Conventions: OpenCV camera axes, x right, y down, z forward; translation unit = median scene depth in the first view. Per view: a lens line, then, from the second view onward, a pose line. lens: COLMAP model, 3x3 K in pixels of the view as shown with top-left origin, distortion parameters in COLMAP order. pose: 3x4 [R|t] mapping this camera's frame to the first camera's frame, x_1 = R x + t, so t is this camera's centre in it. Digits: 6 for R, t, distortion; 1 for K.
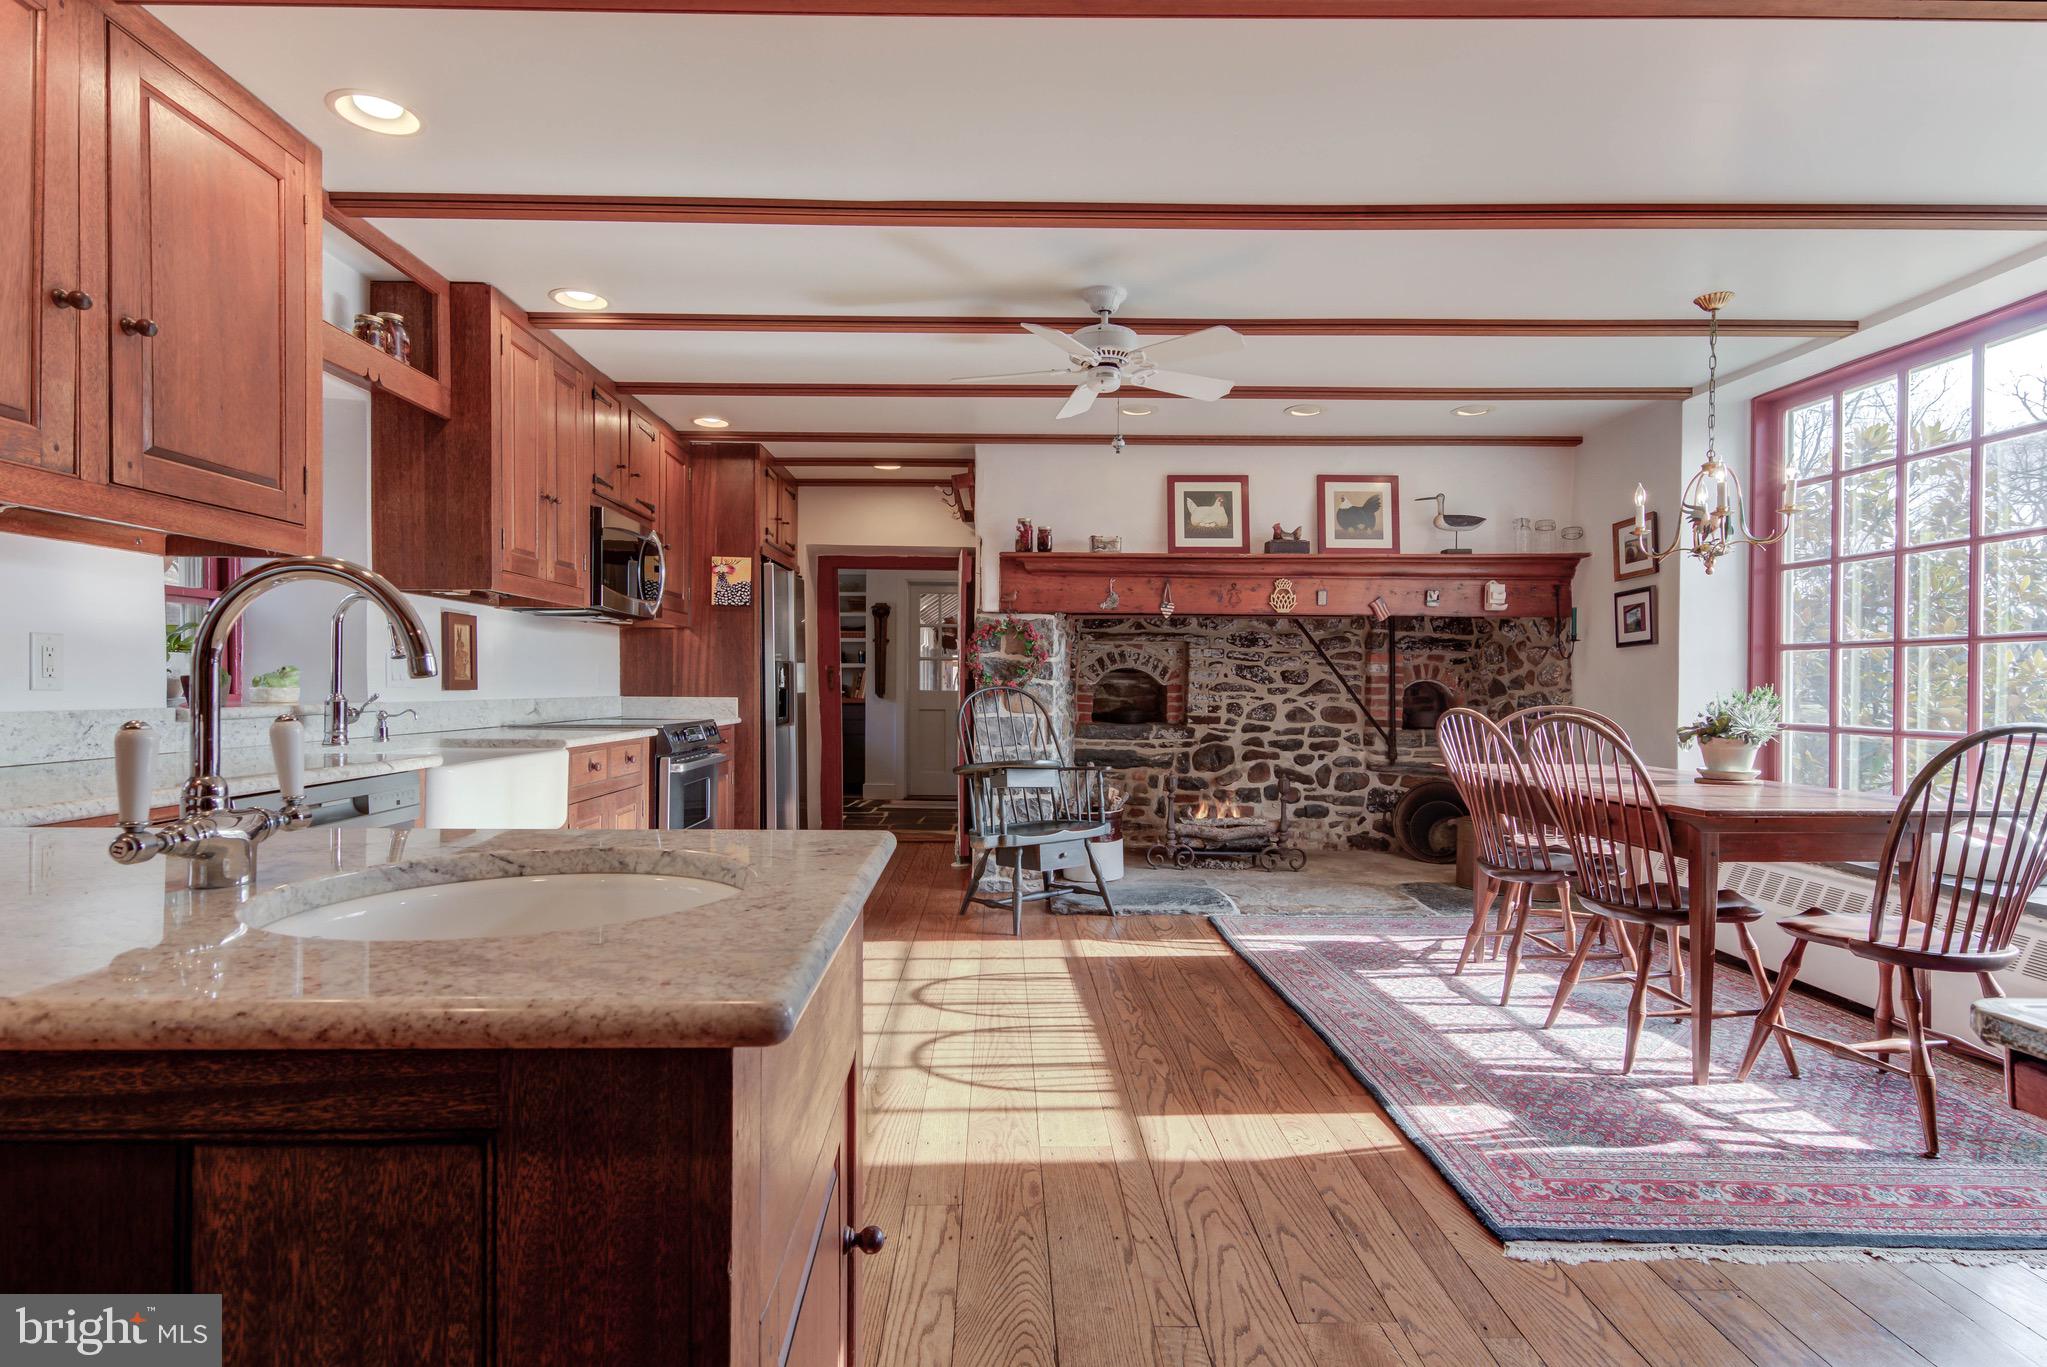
lens RADIAL K [[1035.9, 0, 1016.3], [0, 1035.9, 691.6], [0, 0, 1]] dist [0.017468, -0.006933]
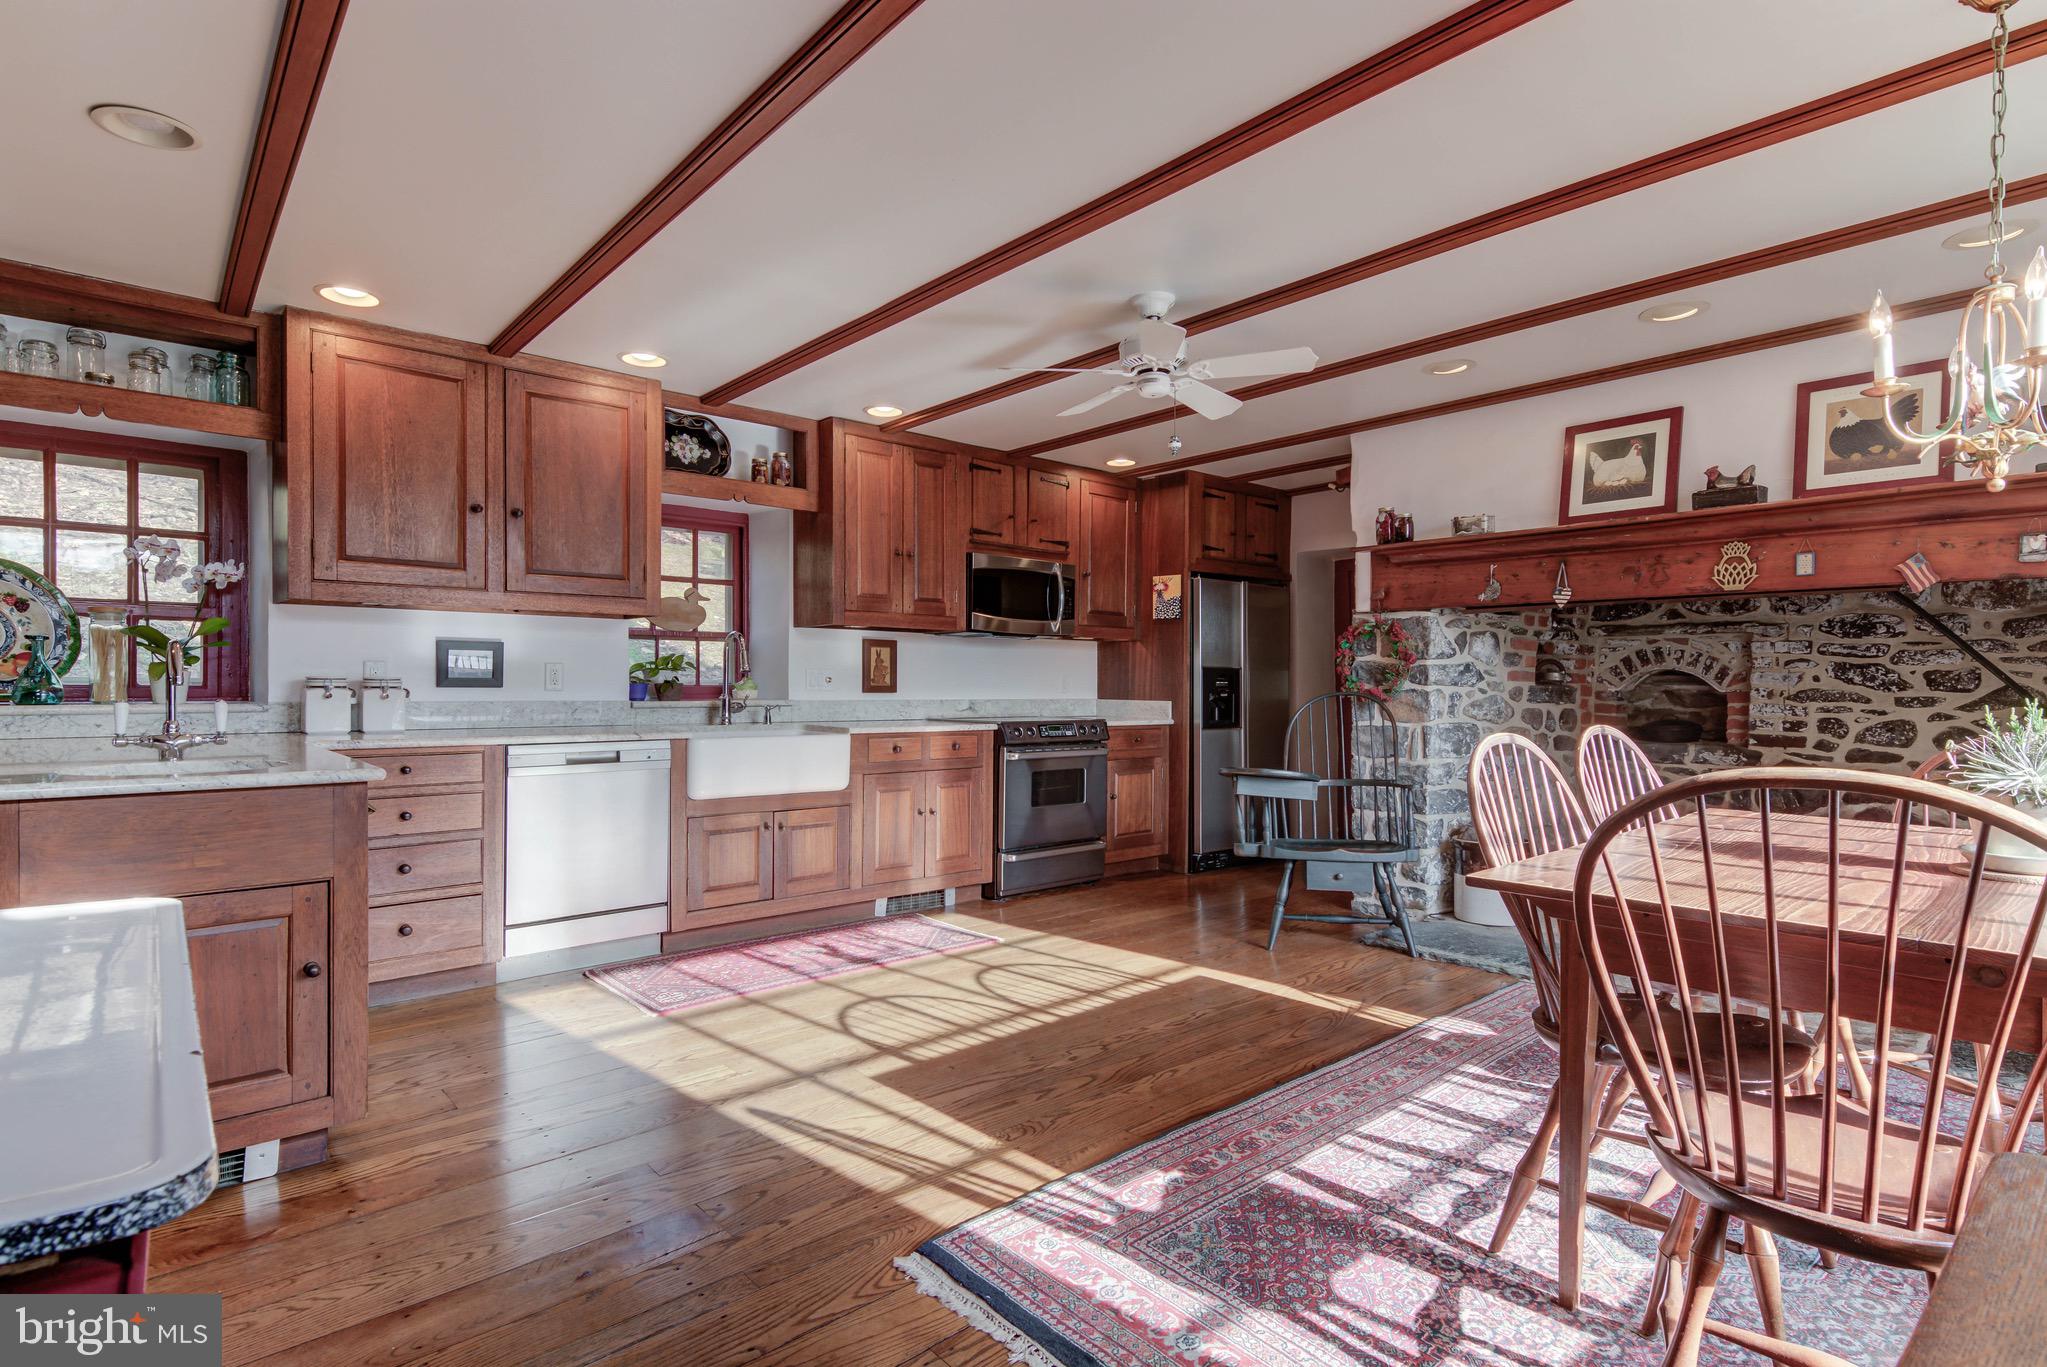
lens RADIAL K [[1035.9, 0, 1014.5], [0, 1035.9, 695.2], [0, 0, 1]] dist [0.017468, -0.006933]
pose [[0.637876, 0.006461, -0.770112, 0.509065], [-0.008300, 0.999964, 0.001514, -0.001336], [0.770095, 0.005426, 0.637907, 0.172341]]
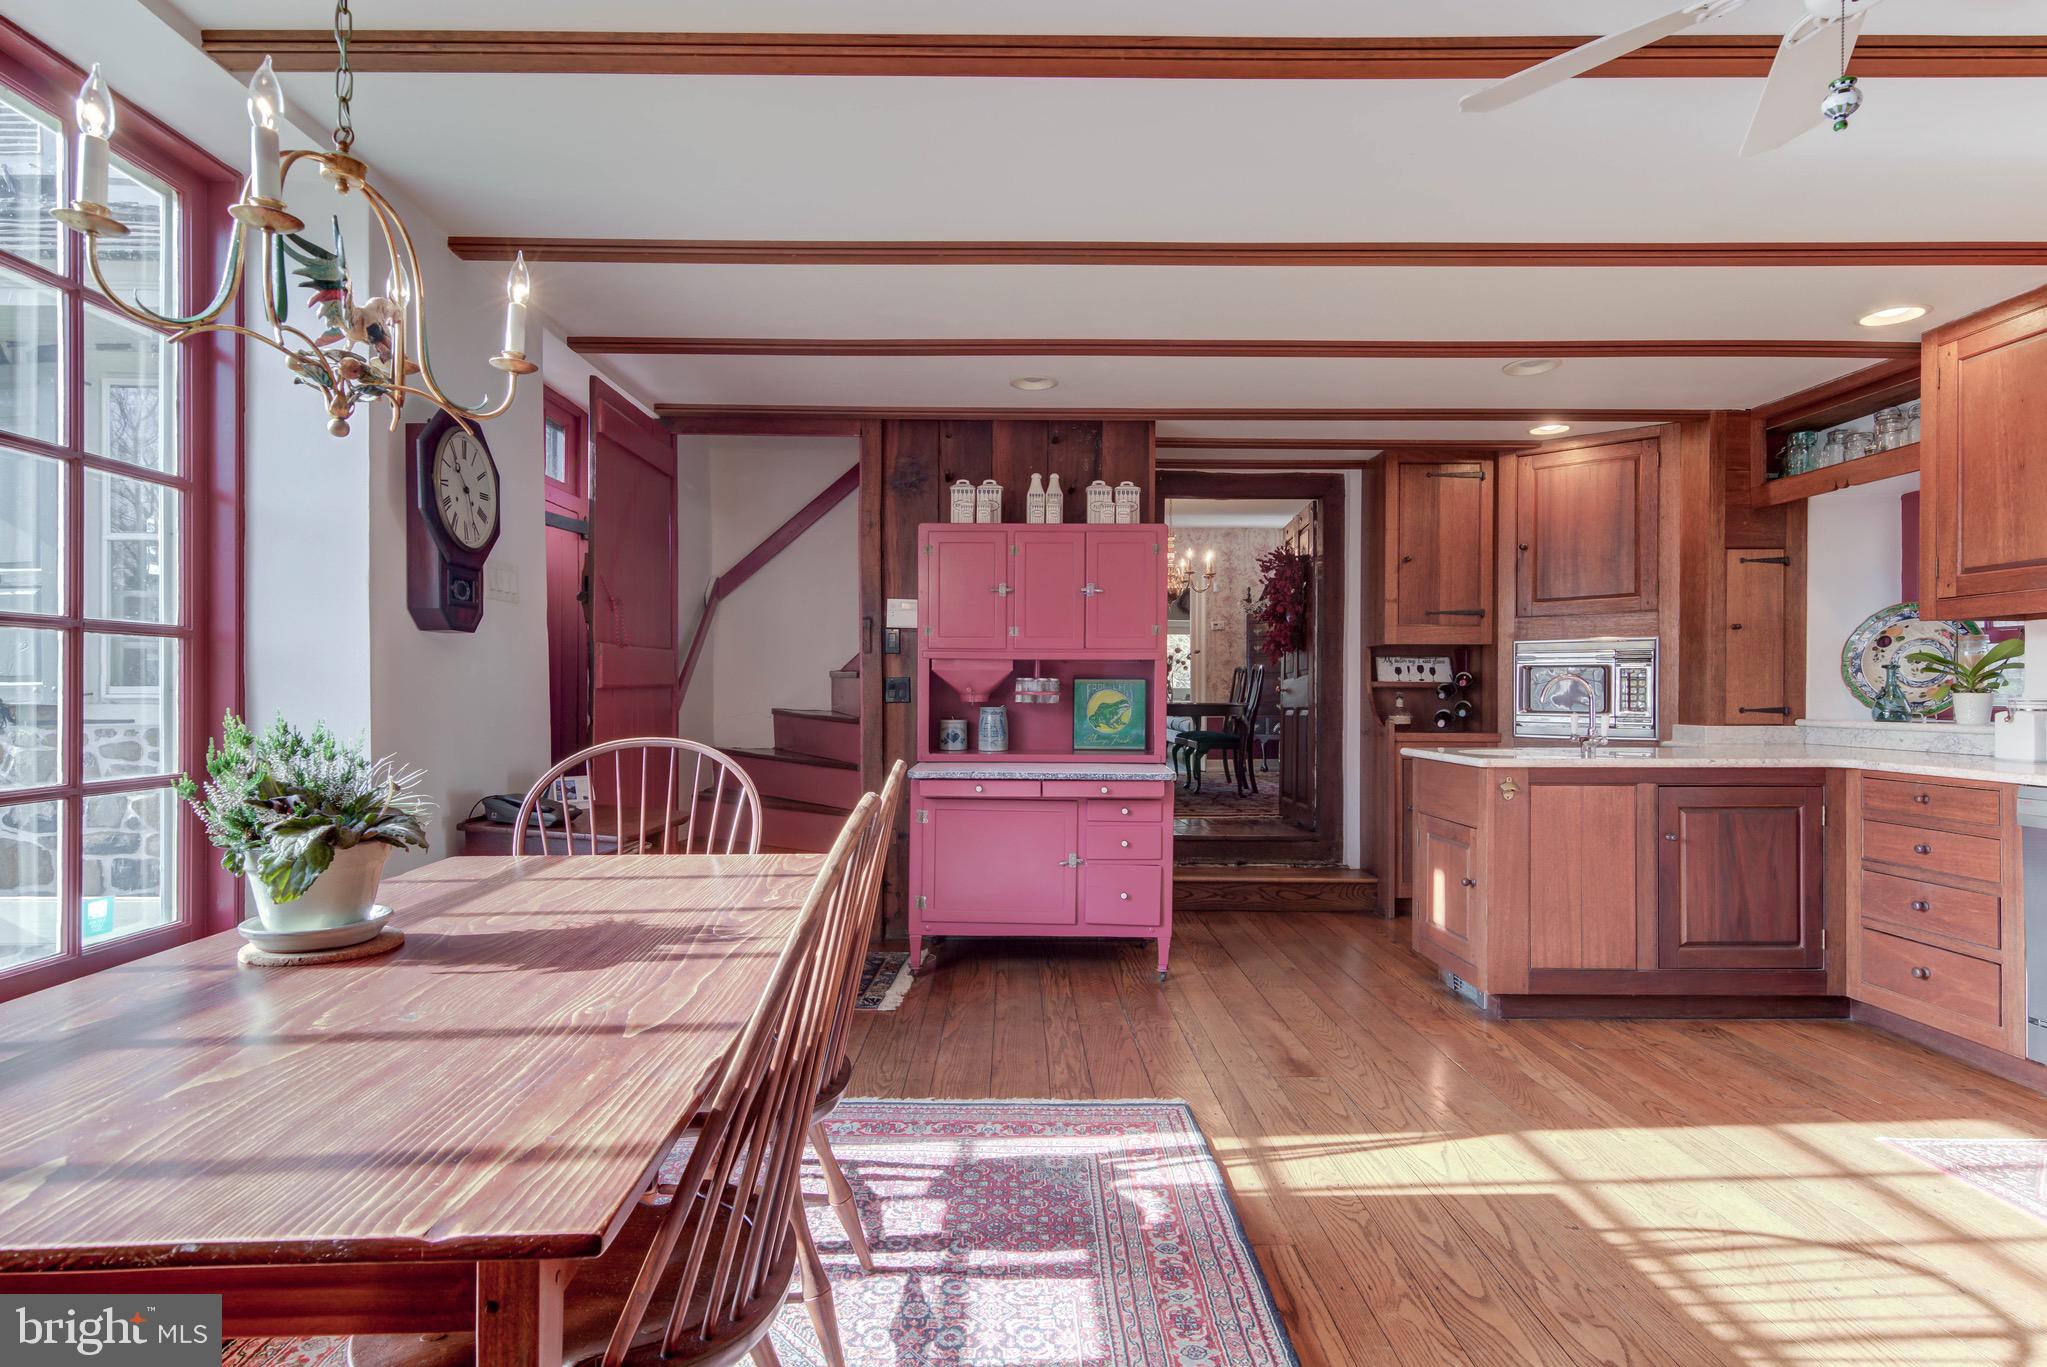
lens RADIAL K [[1035.9, 0, 1027.2], [0, 1035.9, 687.2], [0, 0, 1]] dist [0.017468, -0.006933]
pose [[-0.999952, -0.009376, -0.002815, 0.266428], [-0.009390, 0.999945, 0.004739, -0.013504], [0.002770, 0.004766, -0.999985, 0.926226]]
